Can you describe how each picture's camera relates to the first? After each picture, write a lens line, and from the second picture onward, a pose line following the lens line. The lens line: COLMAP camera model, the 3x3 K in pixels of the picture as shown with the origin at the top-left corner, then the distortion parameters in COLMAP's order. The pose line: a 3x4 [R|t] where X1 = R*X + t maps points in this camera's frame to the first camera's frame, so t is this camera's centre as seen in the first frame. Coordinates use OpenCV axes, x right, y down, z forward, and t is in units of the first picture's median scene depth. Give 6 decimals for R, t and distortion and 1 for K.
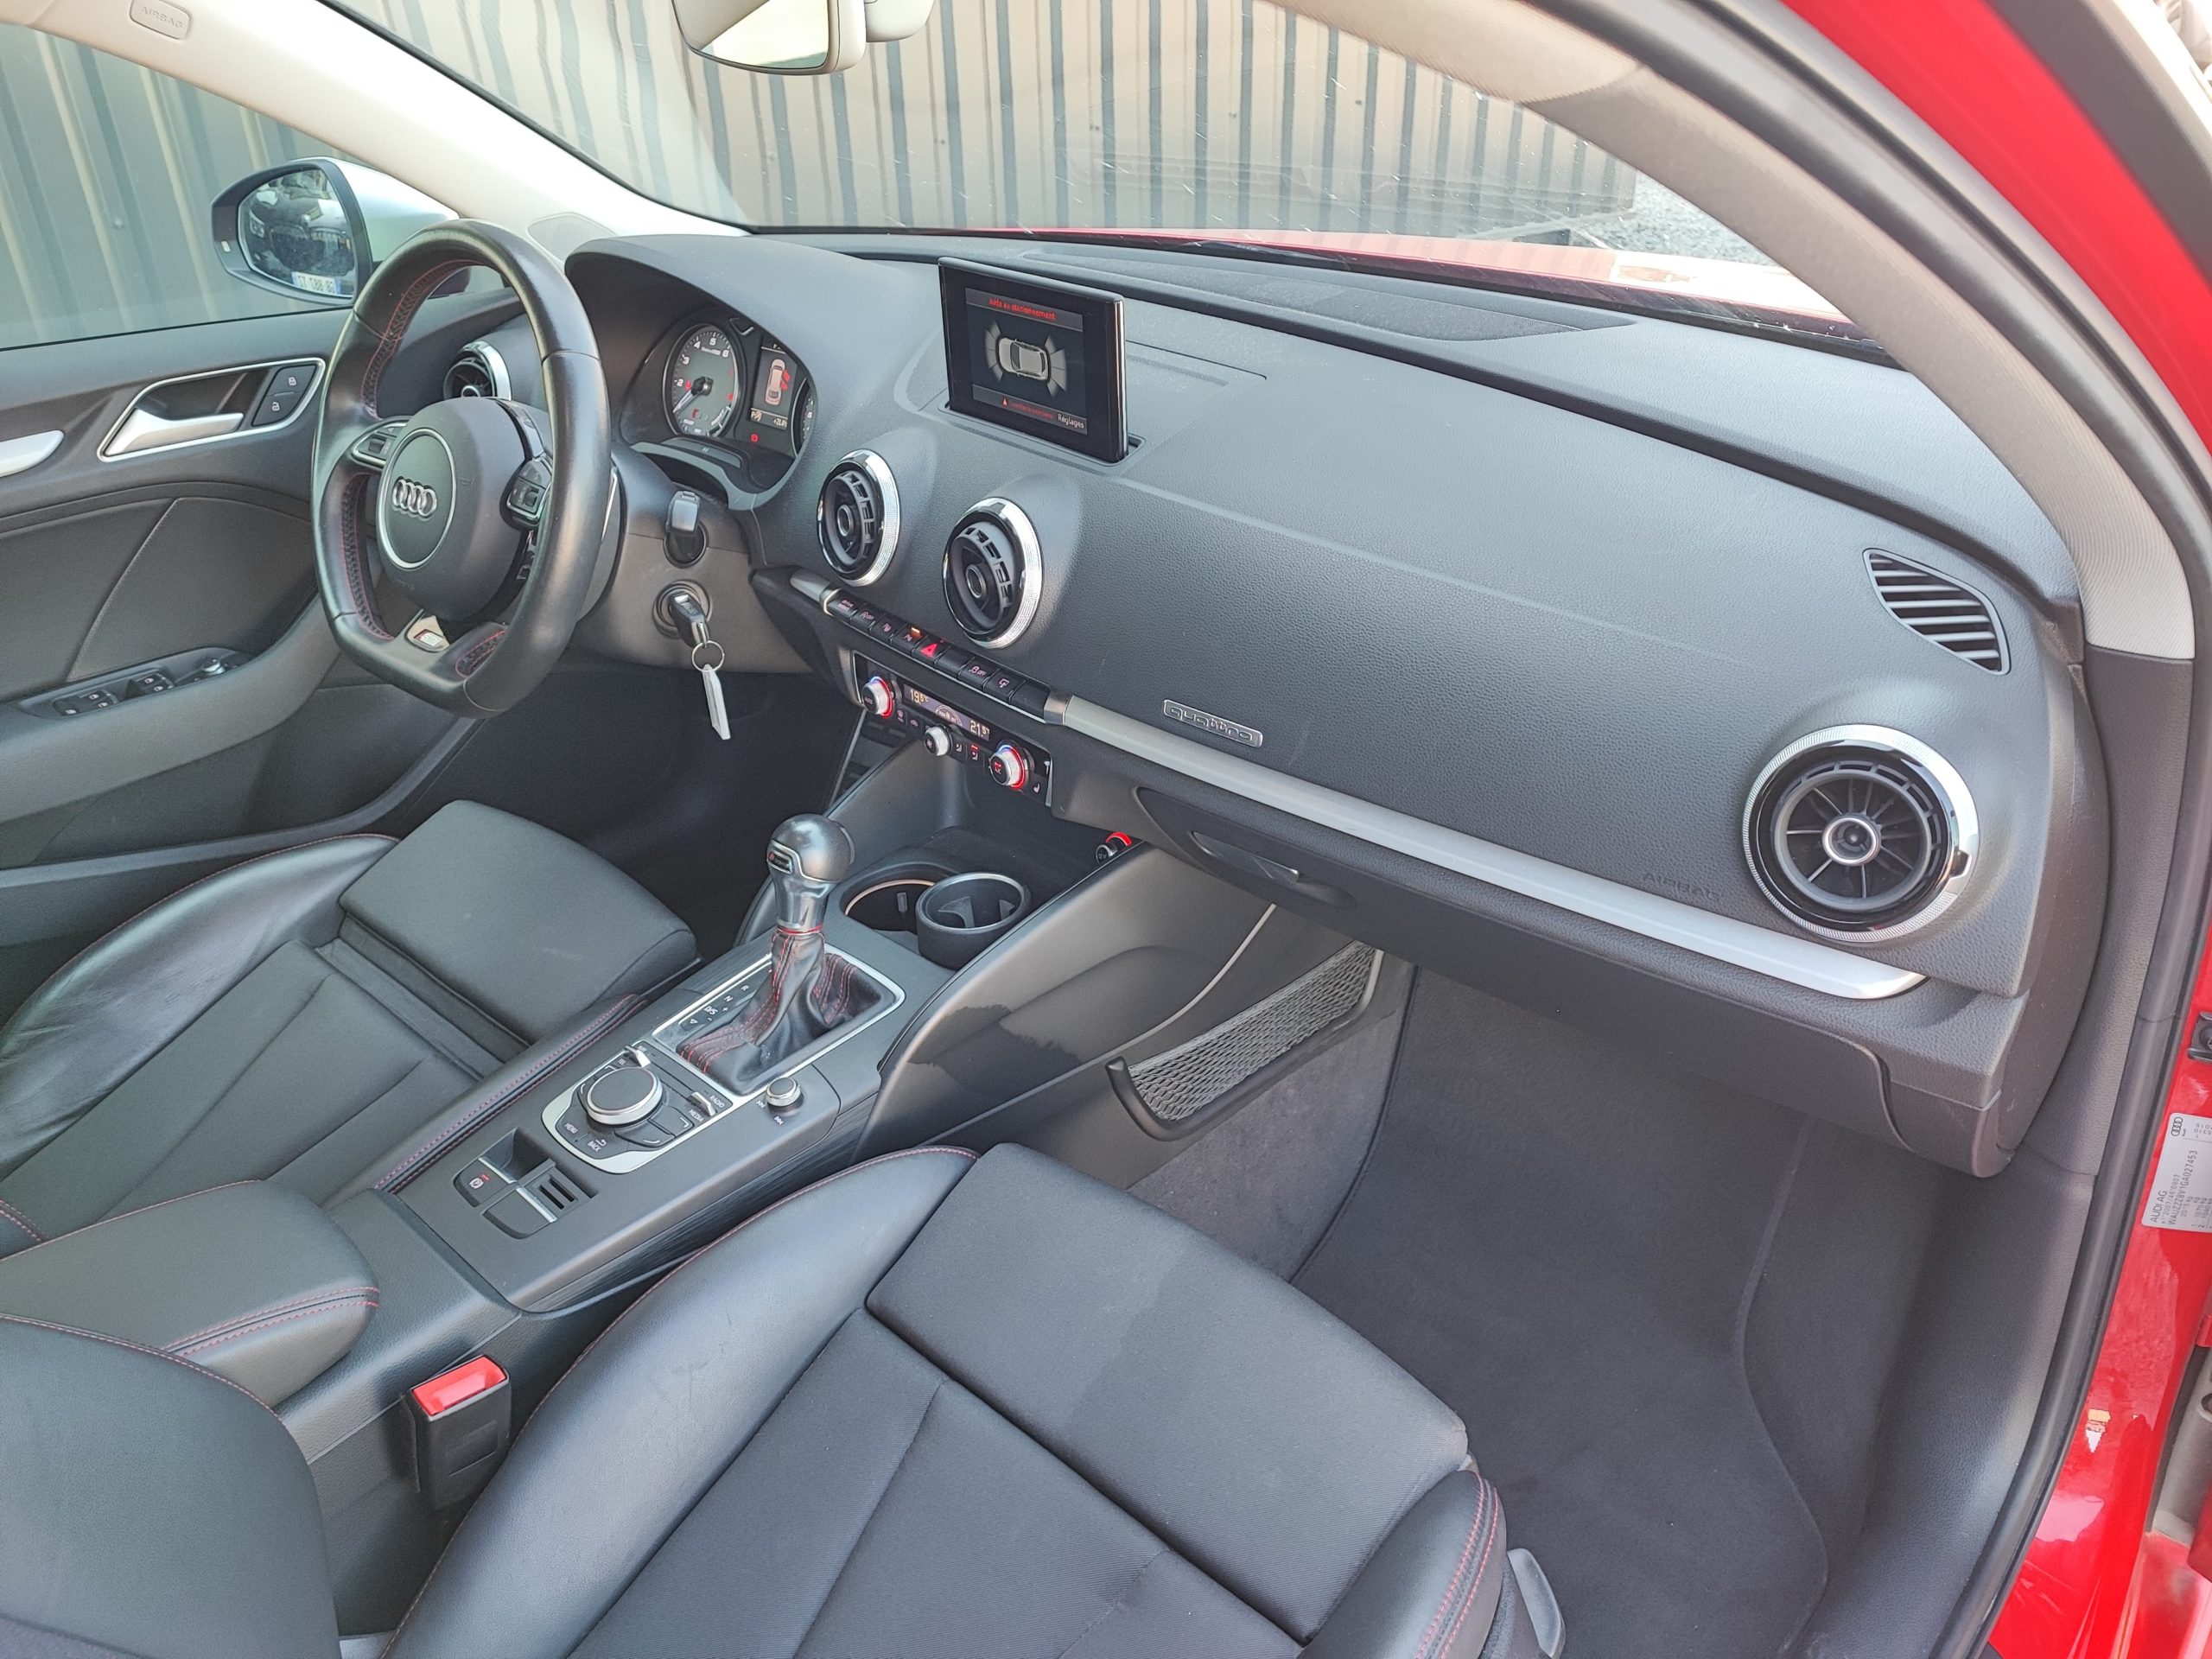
lens RADIAL K [[1600.1, 0, 1161.8], [0, 1600.1, 833.0], [0, 0, 1]] dist [-0.054383, 0.000326]
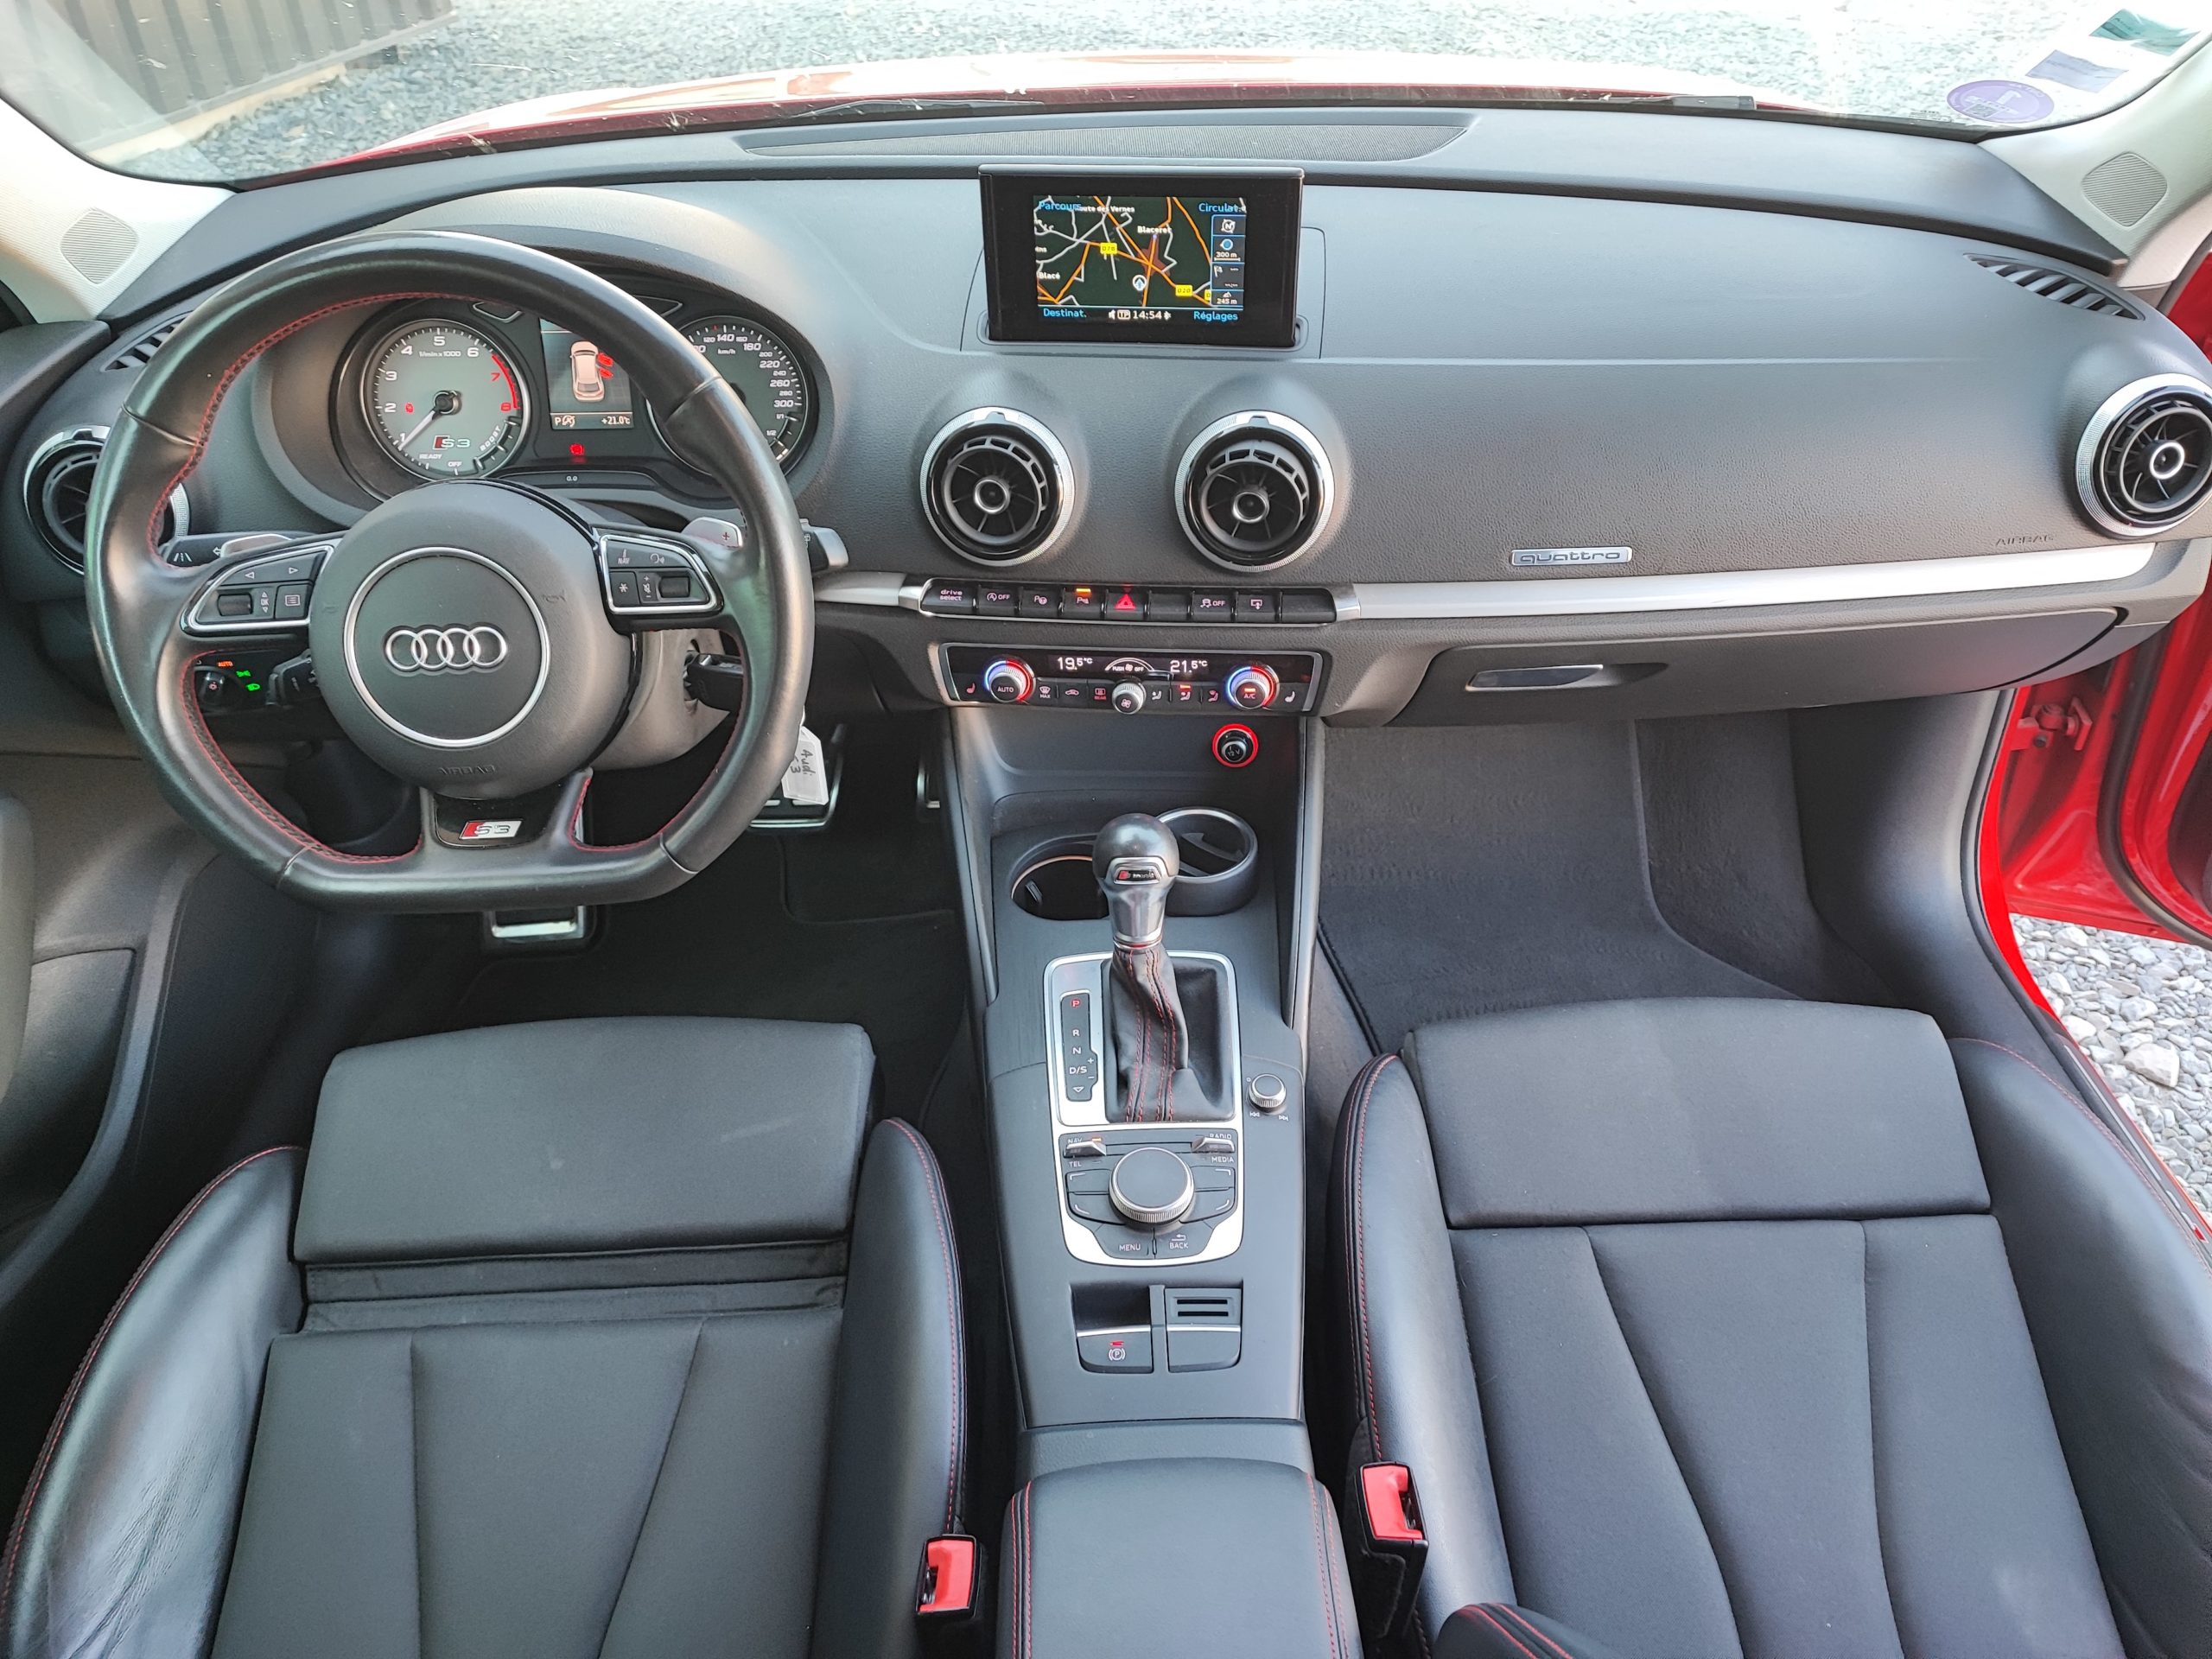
lens RADIAL K [[1554.1, 0, 1150.8], [0, 1554.1, 825.0], [0, 0, 1]] dist [0.004700, -0.001422]
pose [[0.733127, -0.405884, 0.545694, -0.681658], [0.338969, 0.913692, 0.224203, -0.196376], [-0.589597, 0.020604, 0.807435, 0.279494]]
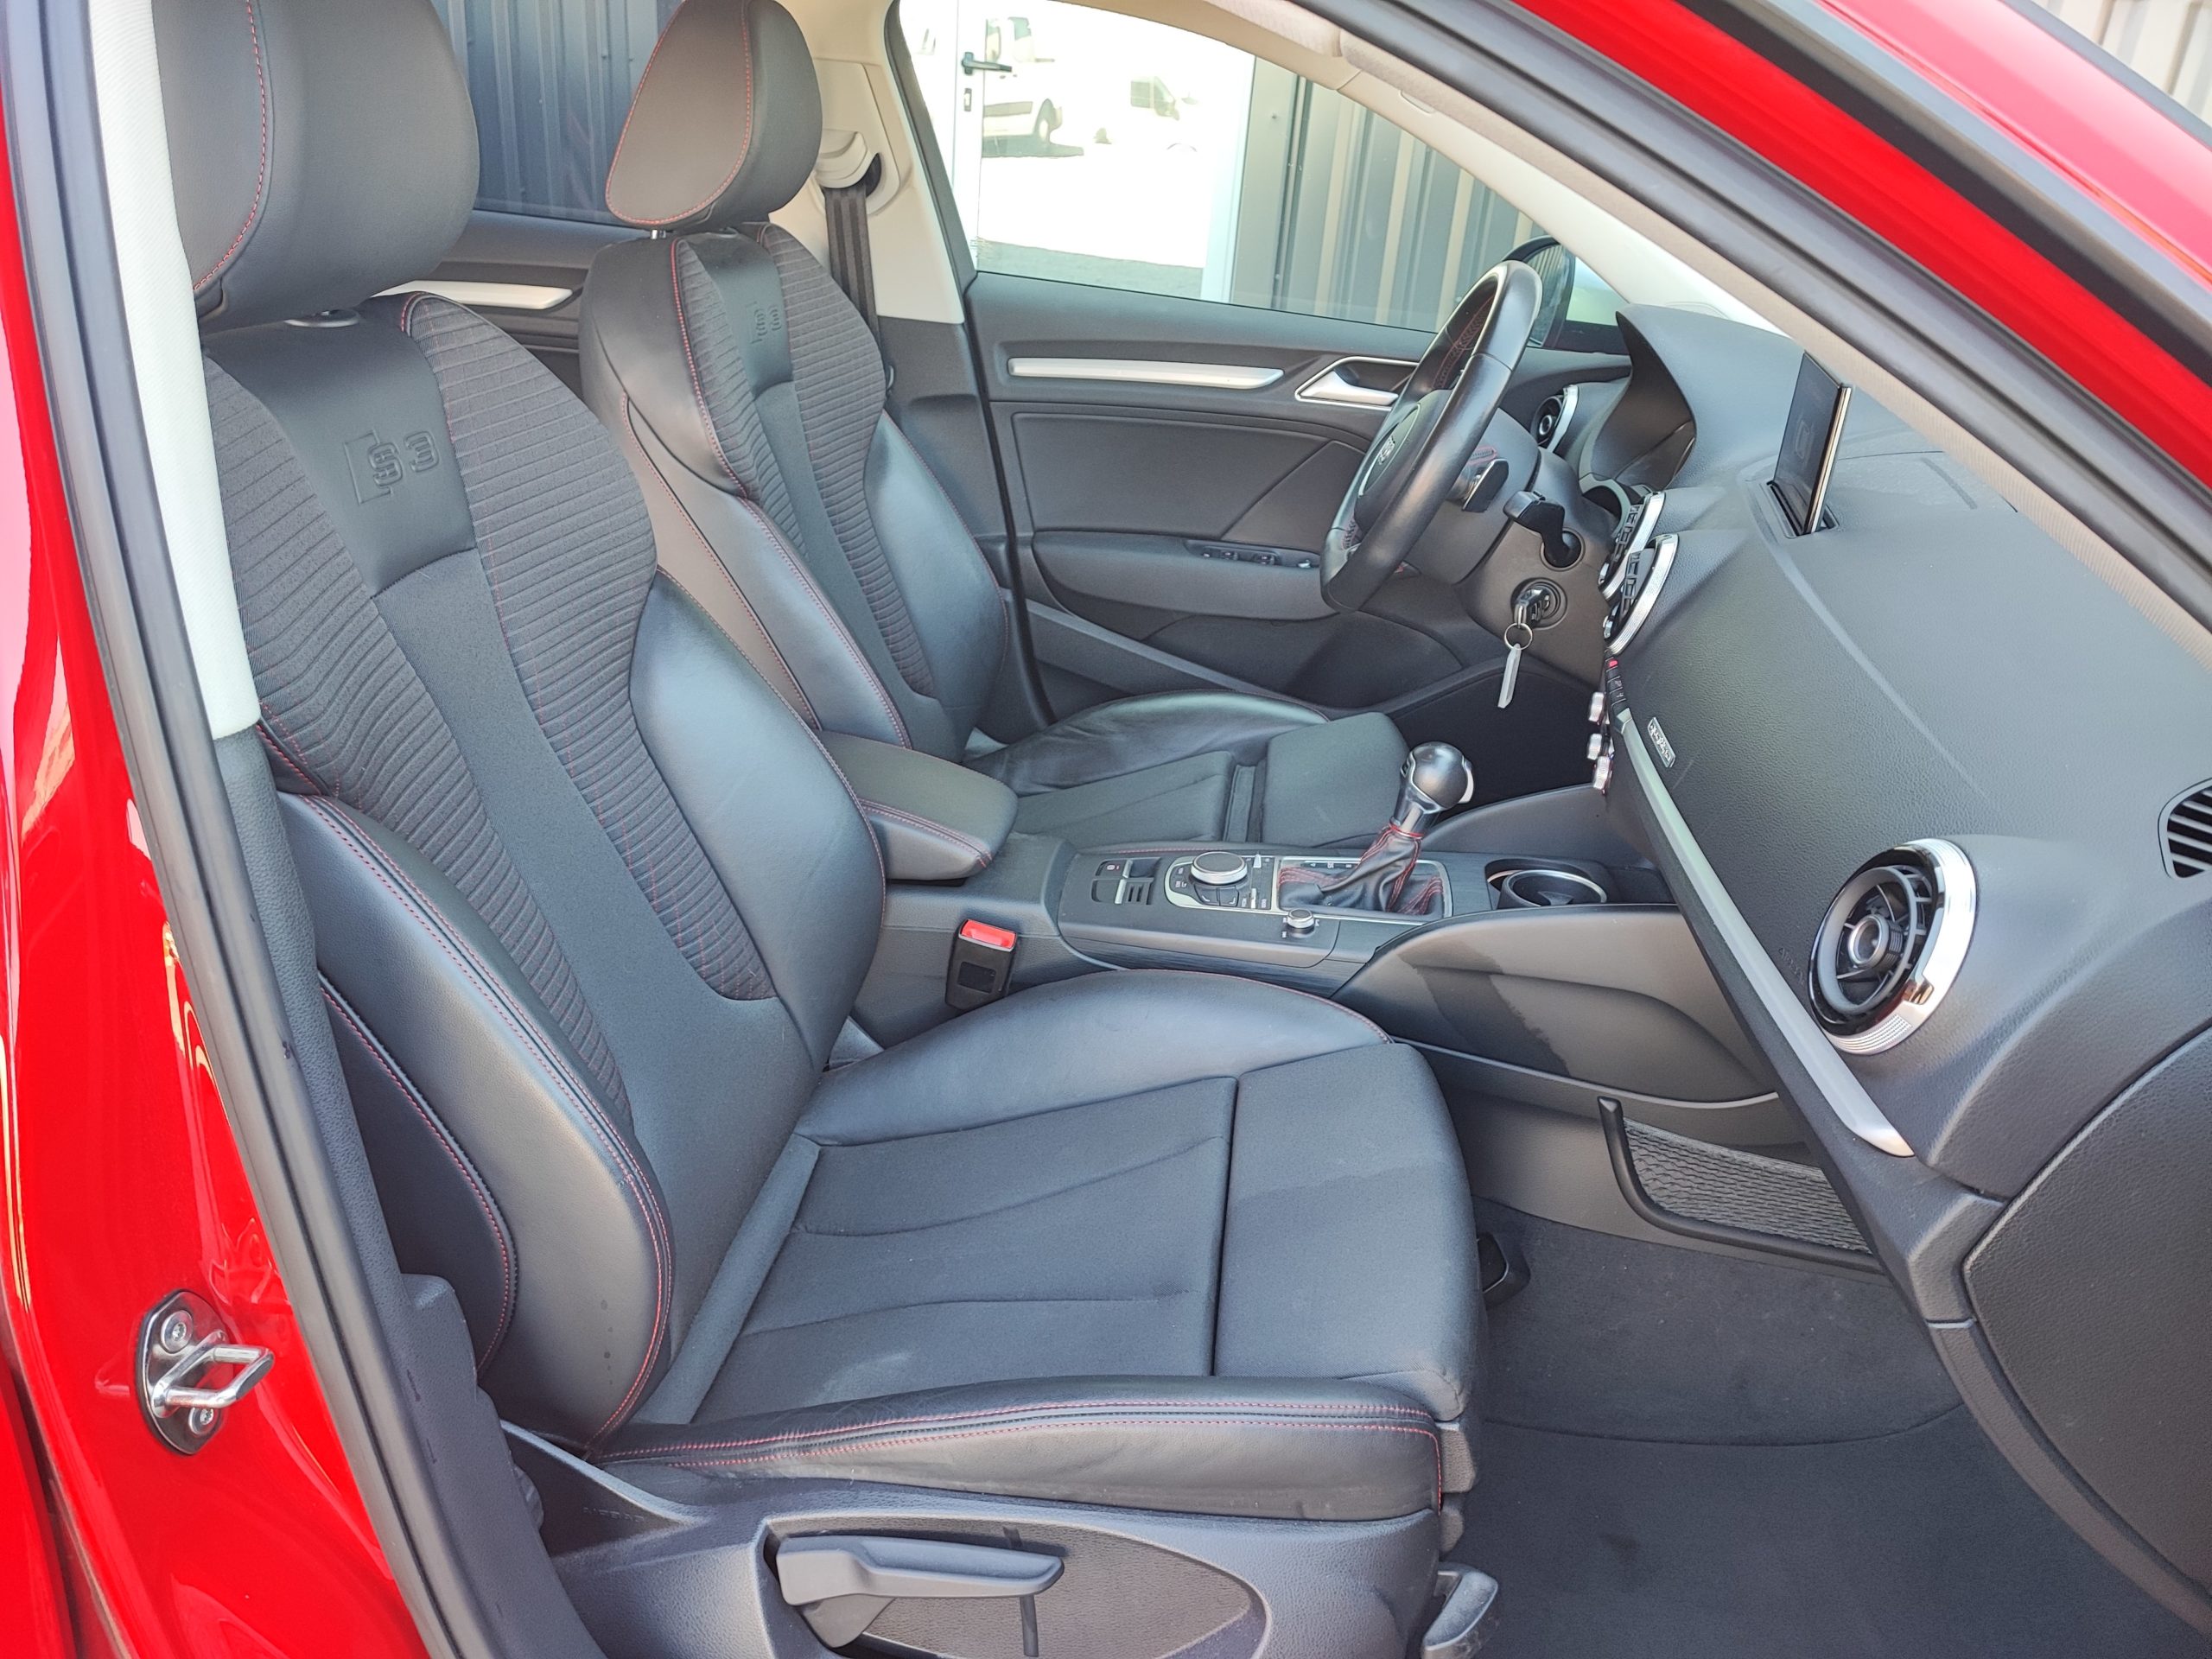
lens RADIAL K [[1591.7, 0, 1056.0], [0, 1591.7, 833.8], [0, 0, 1]] dist [0.013221, 0.003436]
pose [[0.513124, 0.384757, -0.767245, 0.565943], [-0.467517, 0.874944, 0.126096, 0.033564], [0.719813, 0.293997, 0.628836, 0.048089]]
